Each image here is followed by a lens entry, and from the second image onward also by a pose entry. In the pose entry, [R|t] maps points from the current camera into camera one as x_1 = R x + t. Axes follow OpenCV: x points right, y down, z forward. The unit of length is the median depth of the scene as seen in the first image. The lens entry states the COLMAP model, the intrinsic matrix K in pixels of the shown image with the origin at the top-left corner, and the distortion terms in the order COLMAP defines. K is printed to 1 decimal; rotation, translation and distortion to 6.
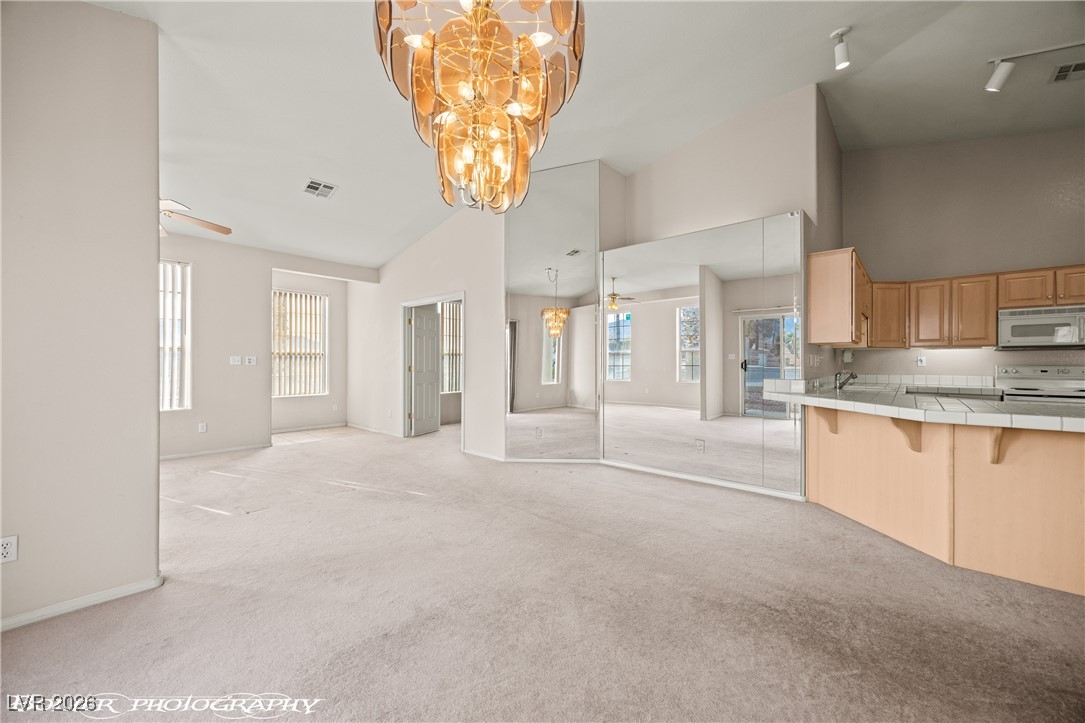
lens RADIAL K [[419.9, 0, 532.8], [0, 419.9, 363.5], [0, 0, 1]] dist [-0.001135, -0.001077]
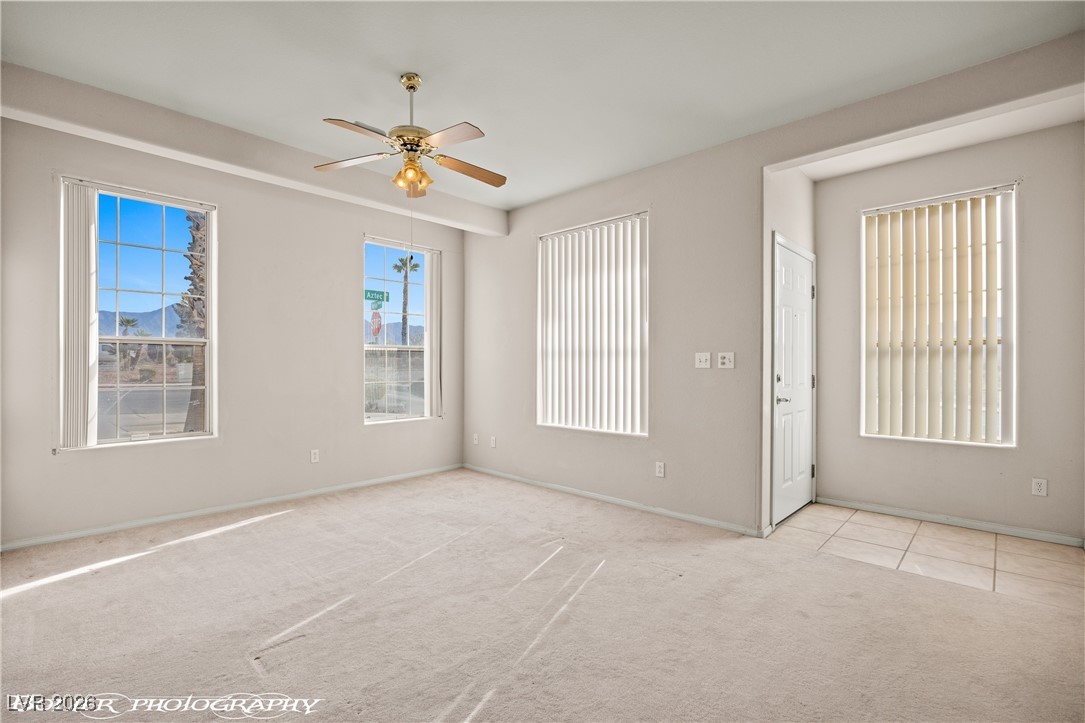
lens RADIAL K [[477.1, 0, 538.7], [0, 477.1, 365.6], [0, 0, 1]] dist [-0.002989, 0.000799]
pose [[-0.026300, -0.007302, -0.999627, -0.086533], [-0.000320, 0.999973, -0.007297, 0.004807], [0.999654, 0.000128, -0.026302, 1.041134]]
